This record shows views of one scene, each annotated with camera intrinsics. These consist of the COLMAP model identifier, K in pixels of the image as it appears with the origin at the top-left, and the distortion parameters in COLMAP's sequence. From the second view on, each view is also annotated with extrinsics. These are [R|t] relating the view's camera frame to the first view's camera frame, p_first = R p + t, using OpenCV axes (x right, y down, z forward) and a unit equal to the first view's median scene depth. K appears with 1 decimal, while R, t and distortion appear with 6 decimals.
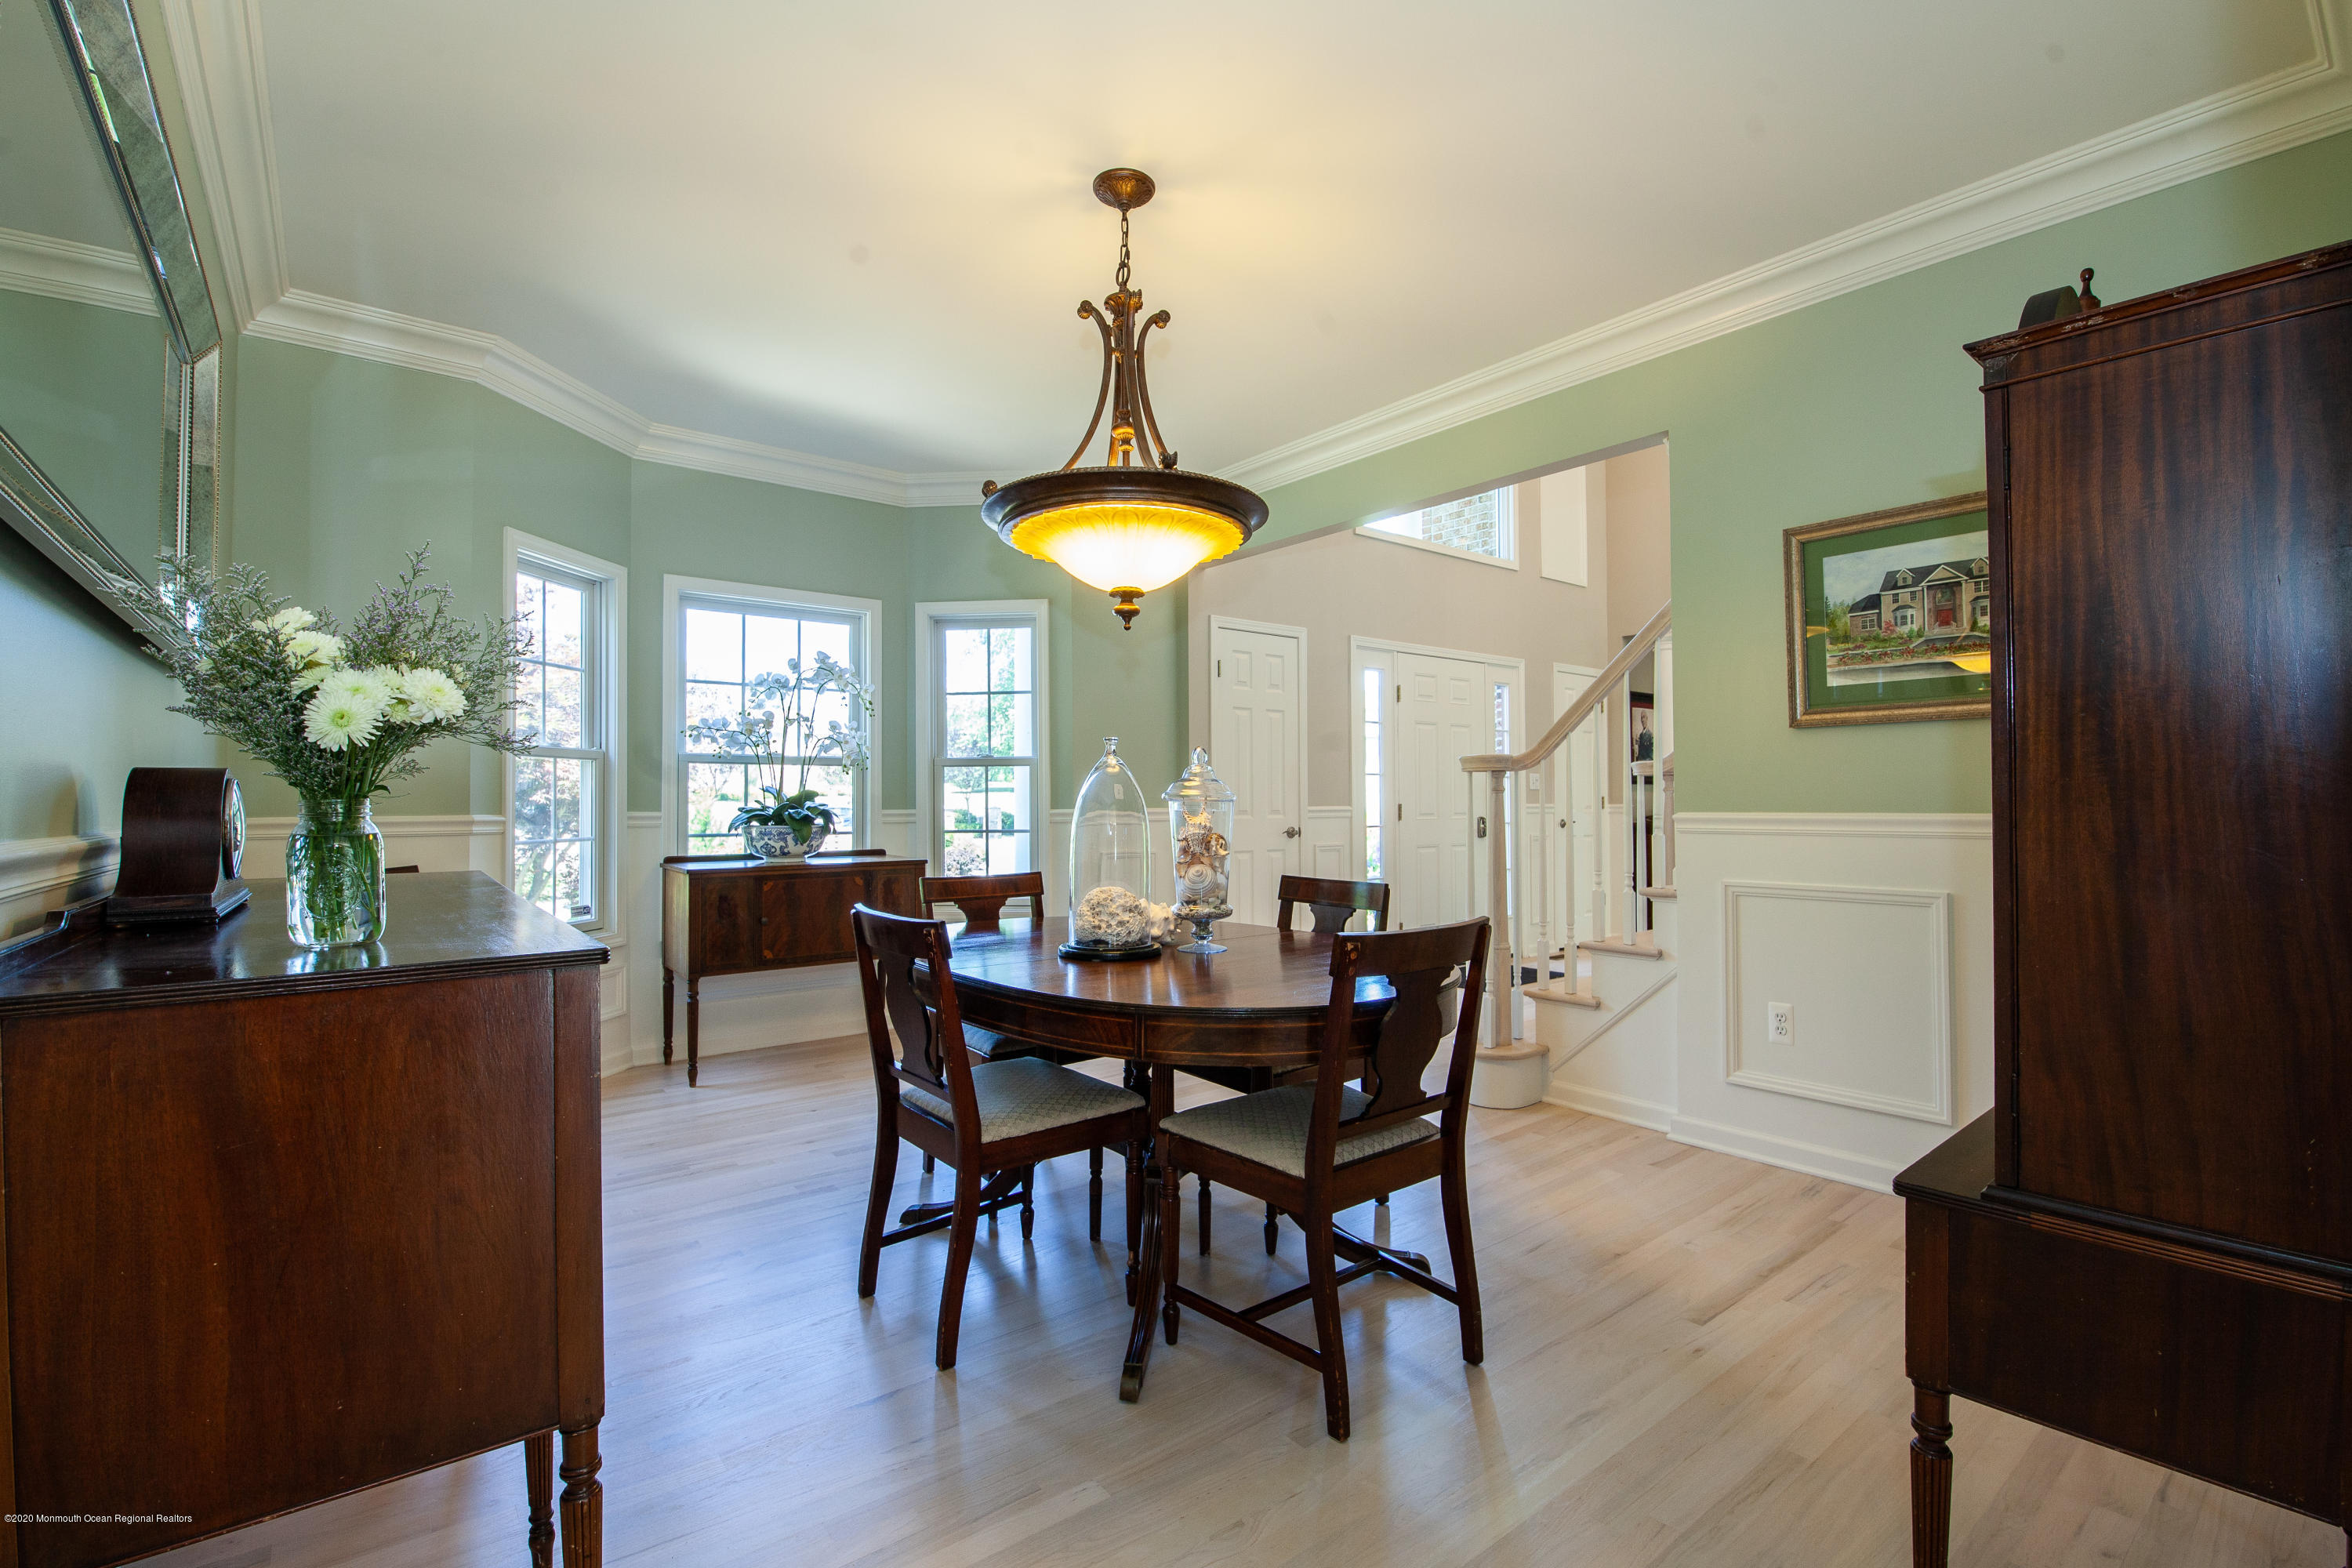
lens RADIAL K [[1037.3, 0, 1176.0], [0, 1037.3, 784.0], [0, 0, 1]] dist [-0.020555, 0.000055]
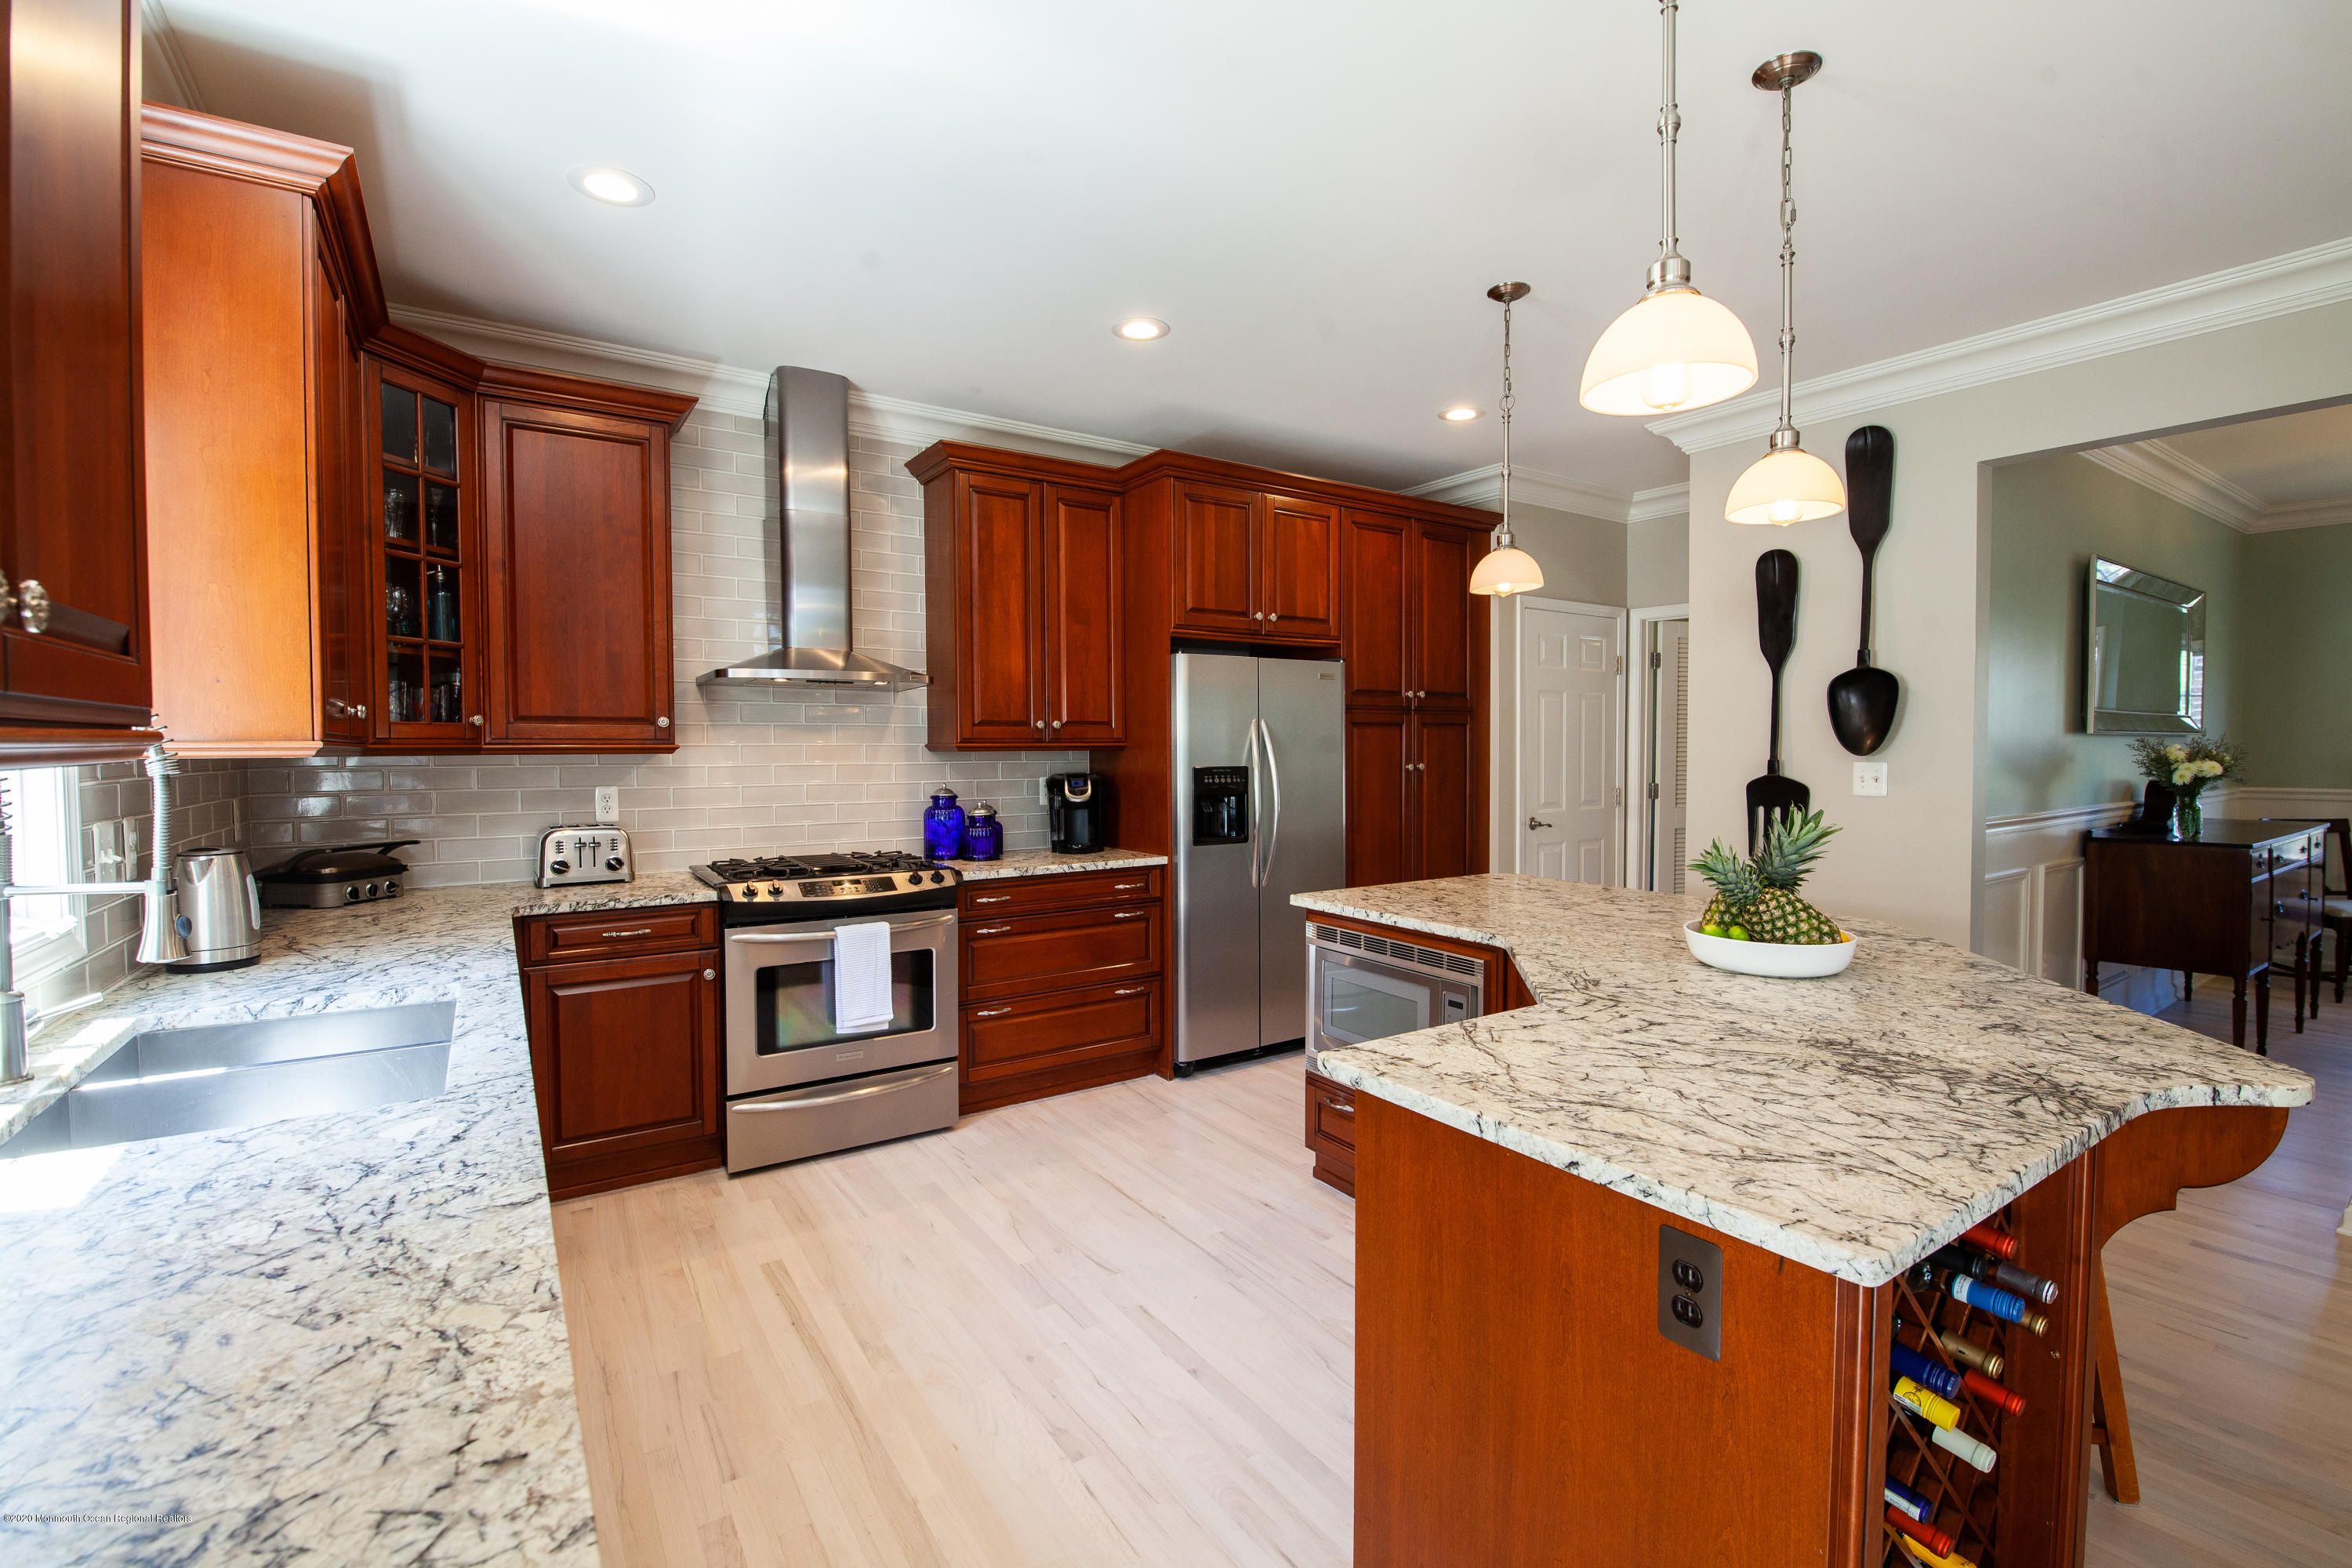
lens RADIAL K [[1037.3, 0, 1176.0], [0, 1037.3, 784.0], [0, 0, 1]] dist [-0.020555, 0.000055]
pose [[-0.086210, 0.043631, -0.995321, 3.094719], [0.017525, 0.998952, 0.042273, -0.247312], [0.996123, -0.013799, -0.086884, -2.267463]]
